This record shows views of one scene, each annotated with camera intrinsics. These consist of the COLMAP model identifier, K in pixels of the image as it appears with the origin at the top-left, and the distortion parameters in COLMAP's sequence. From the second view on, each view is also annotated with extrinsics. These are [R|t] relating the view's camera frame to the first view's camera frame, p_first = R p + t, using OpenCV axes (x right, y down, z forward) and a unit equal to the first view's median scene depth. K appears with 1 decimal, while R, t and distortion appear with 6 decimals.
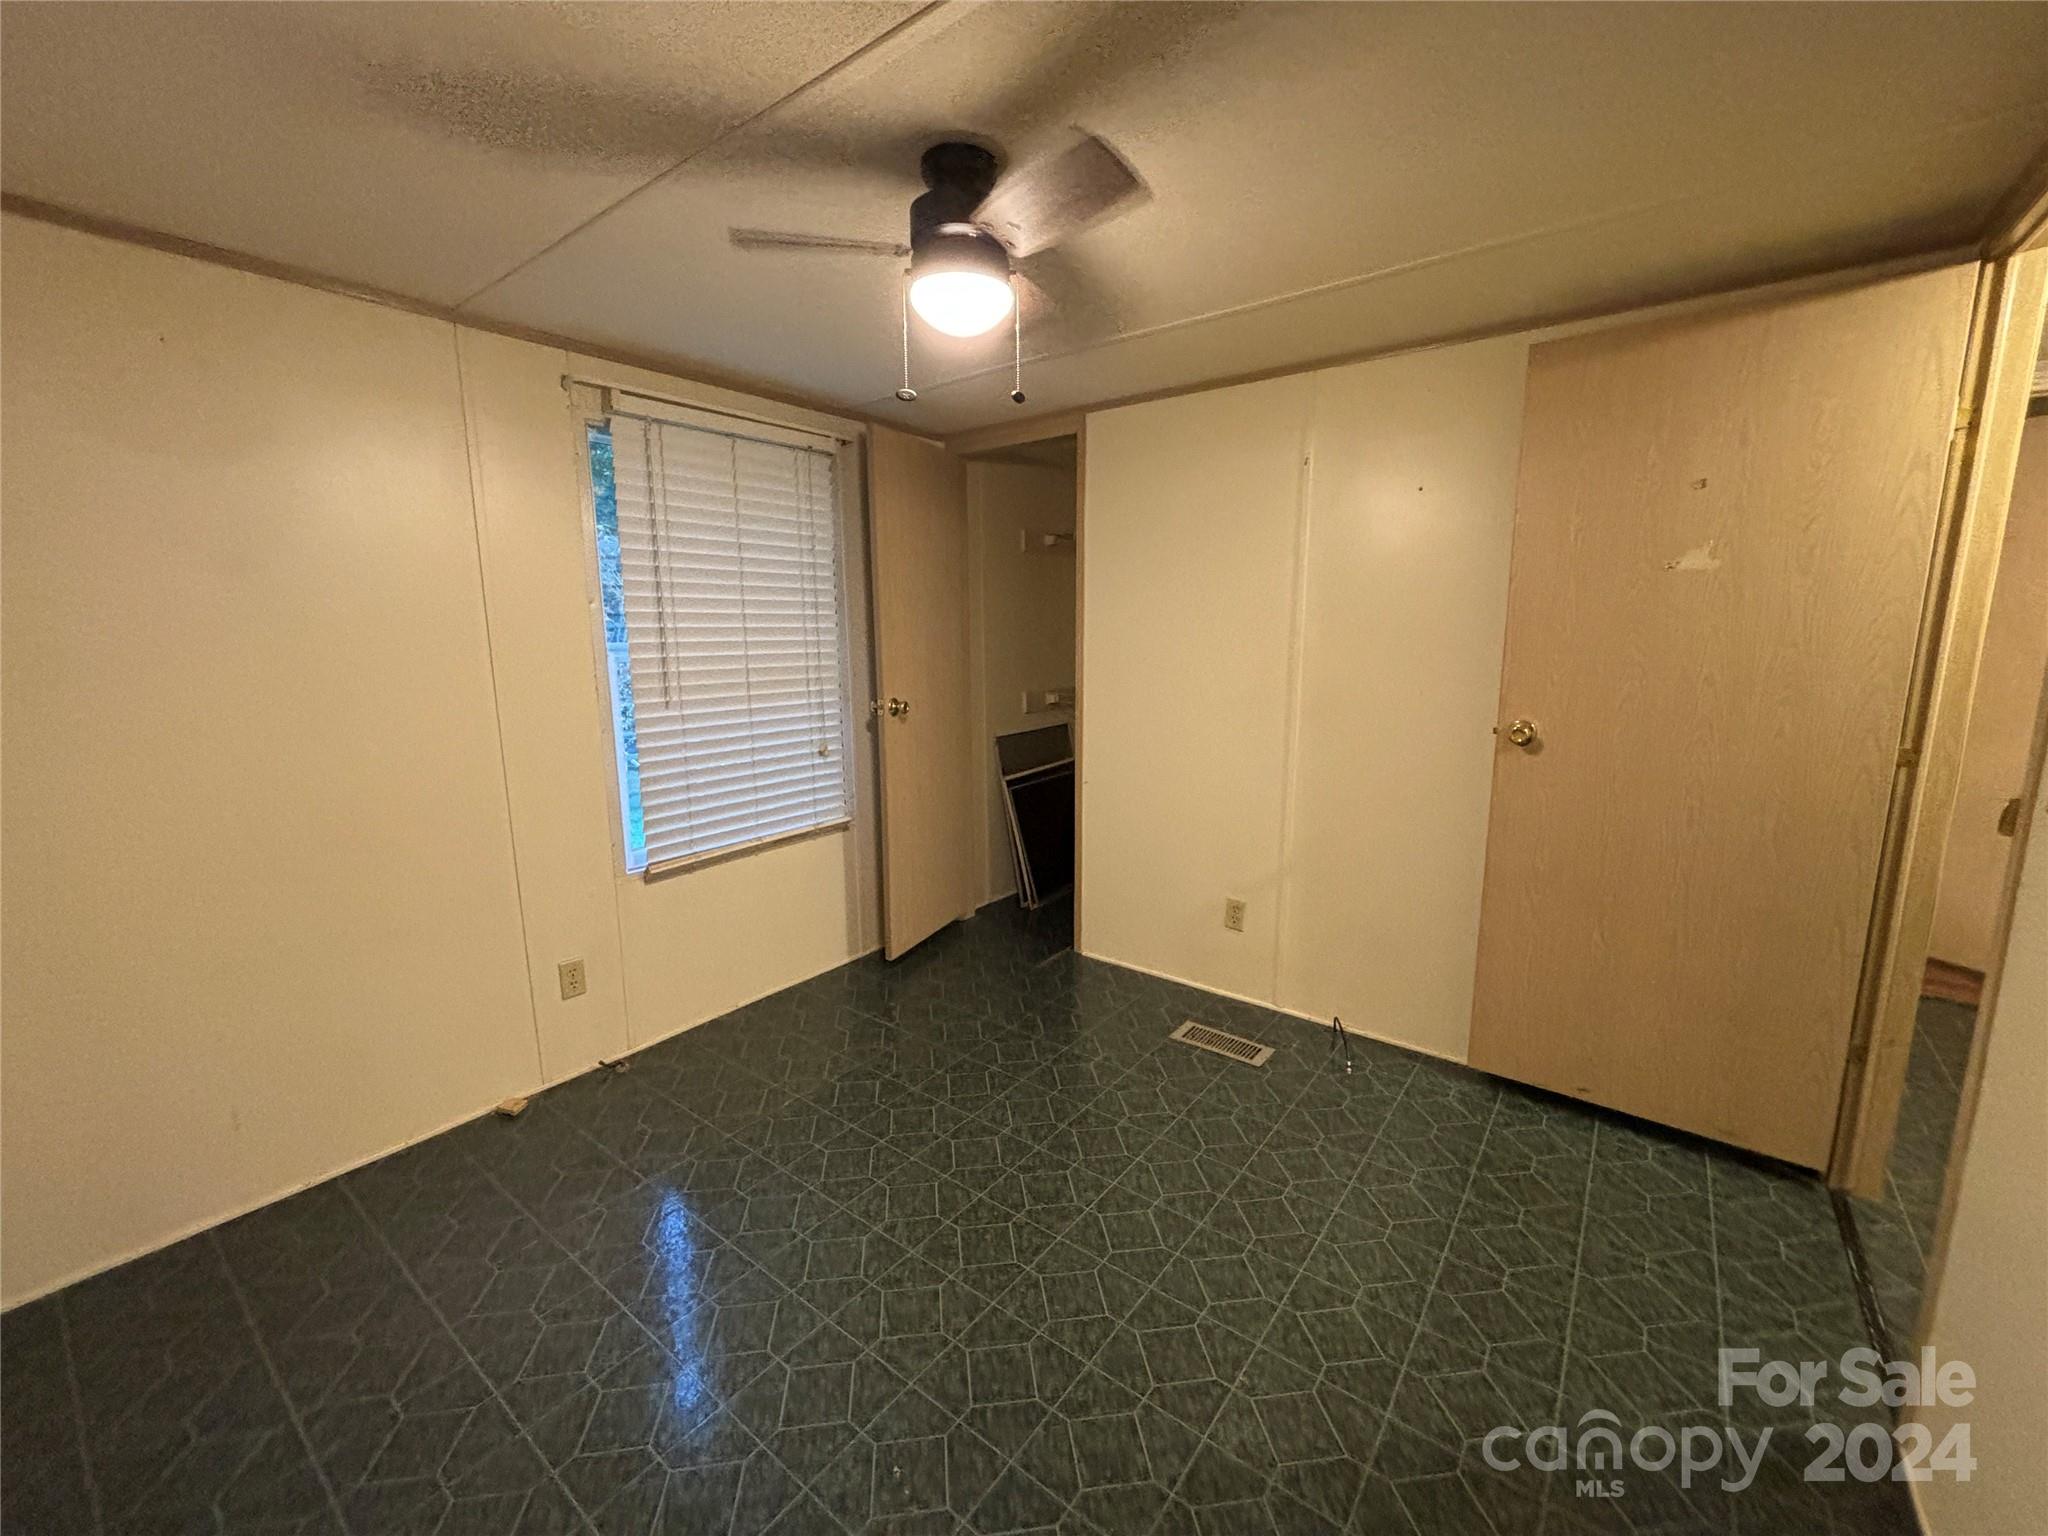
lens RADIAL K [[820.1, 0, 1014.2], [0, 820.1, 758.3], [0, 0, 1]] dist [-0.004632, 0.000302]
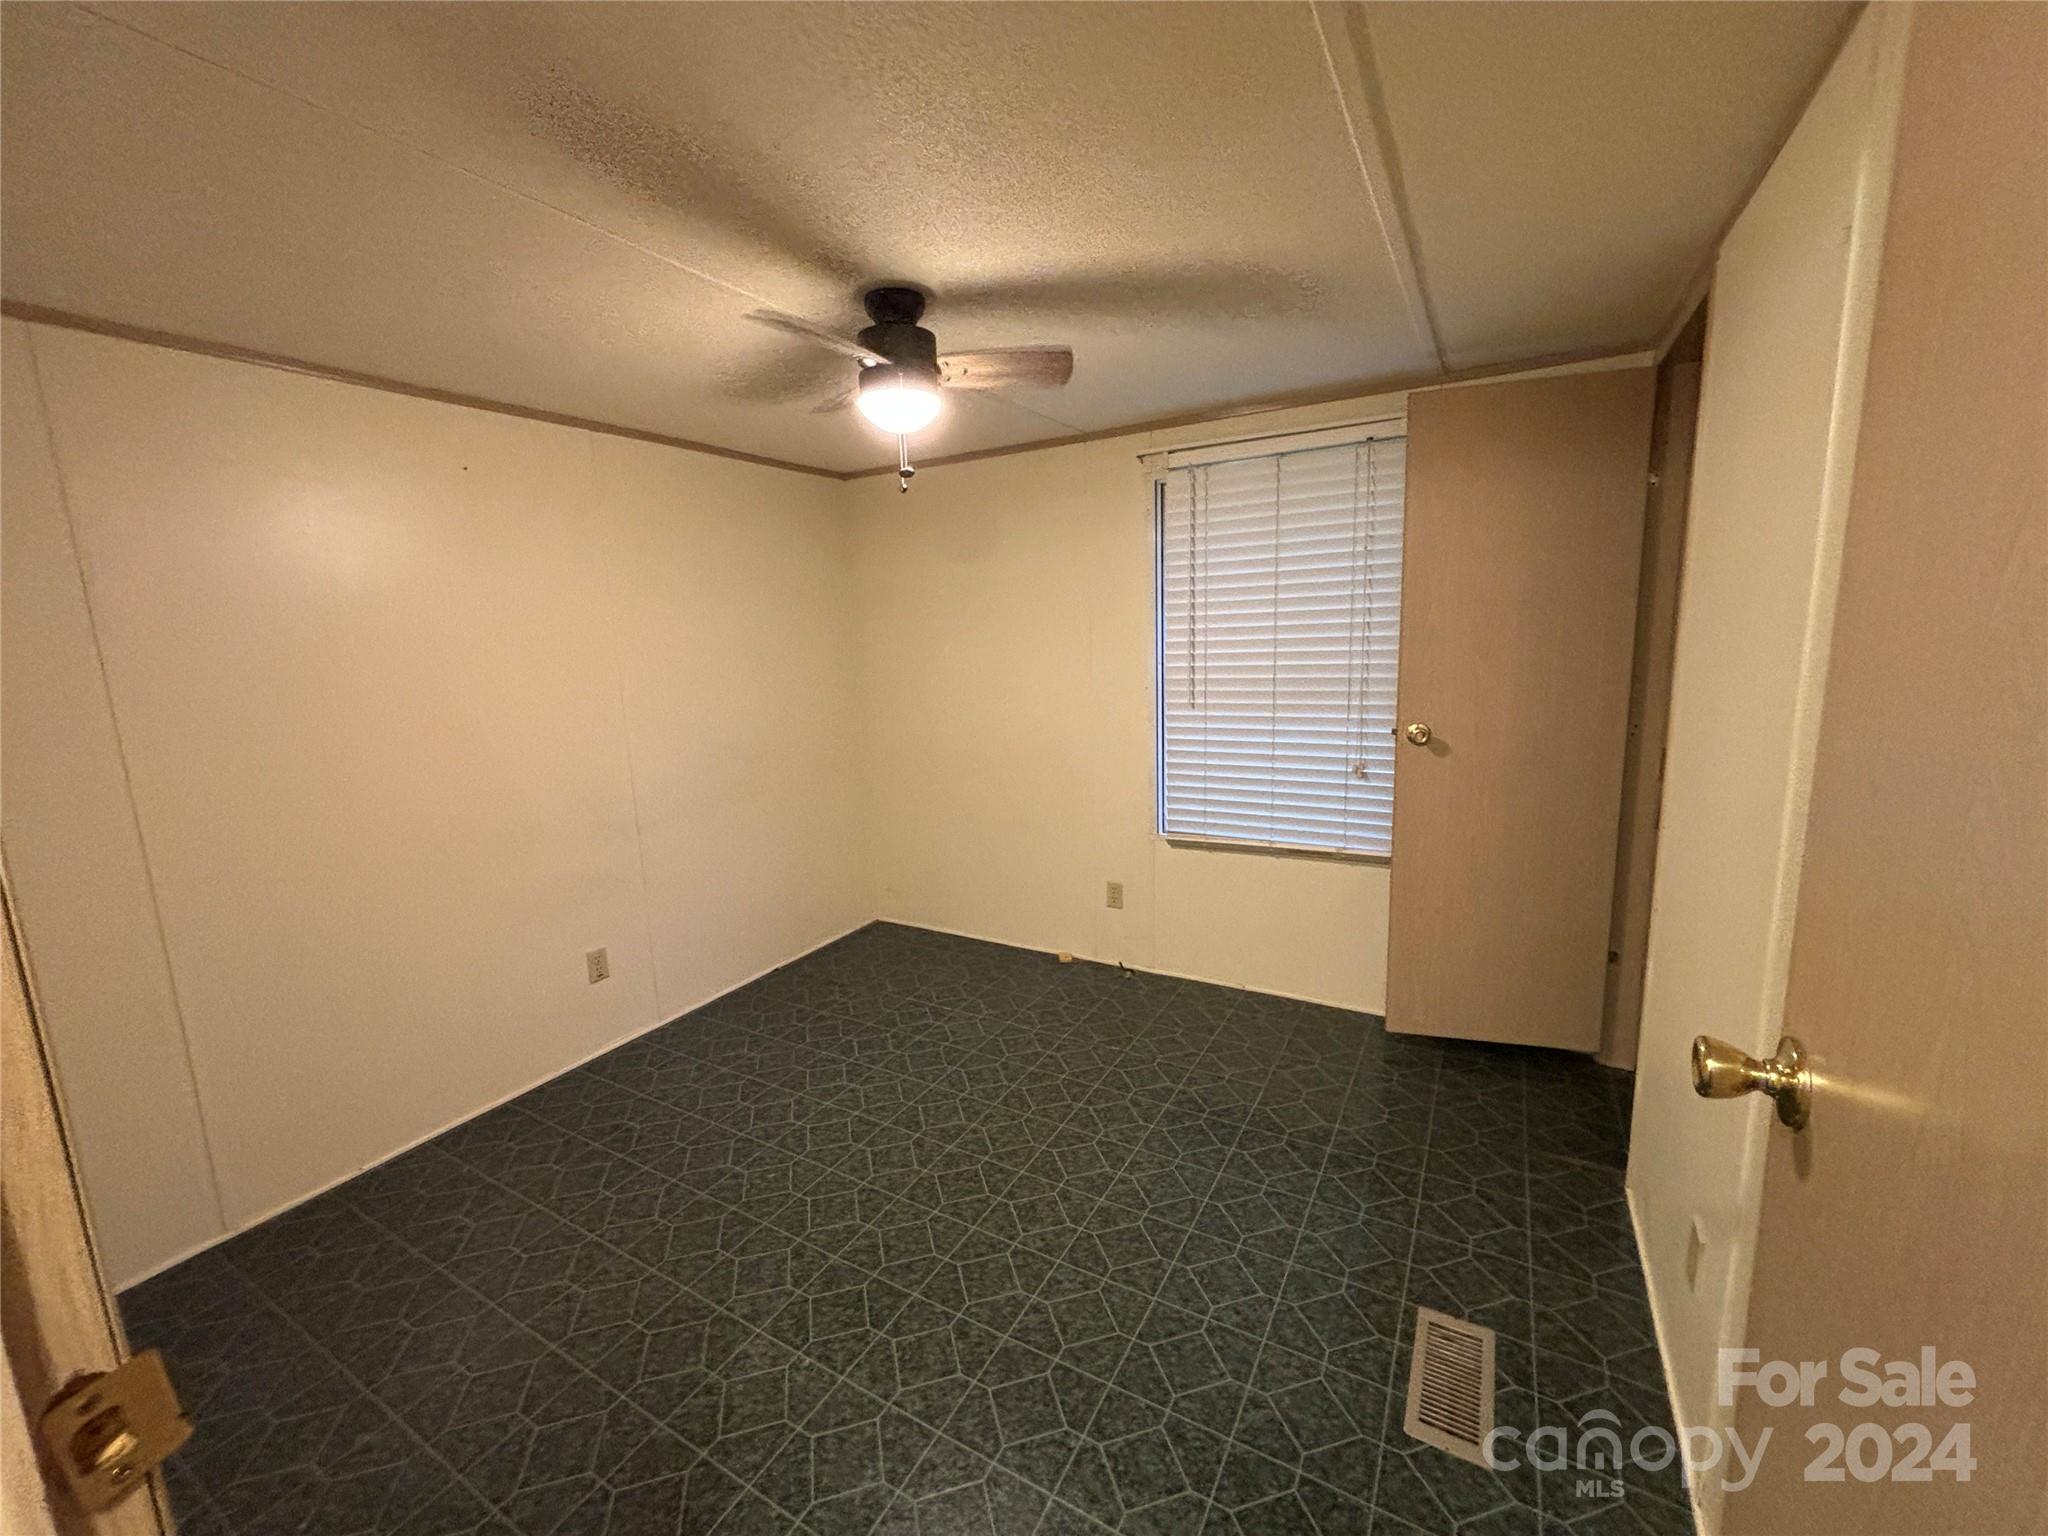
lens RADIAL K [[820.1, 0, 1034.6], [0, 820.1, 758.6], [0, 0, 1]] dist [-0.004632, 0.000302]
pose [[0.144983, 0.158237, -0.976699, 0.754938], [-0.120133, 0.982641, 0.141367, -0.137010], [0.982114, 0.096838, 0.161476, 0.620721]]
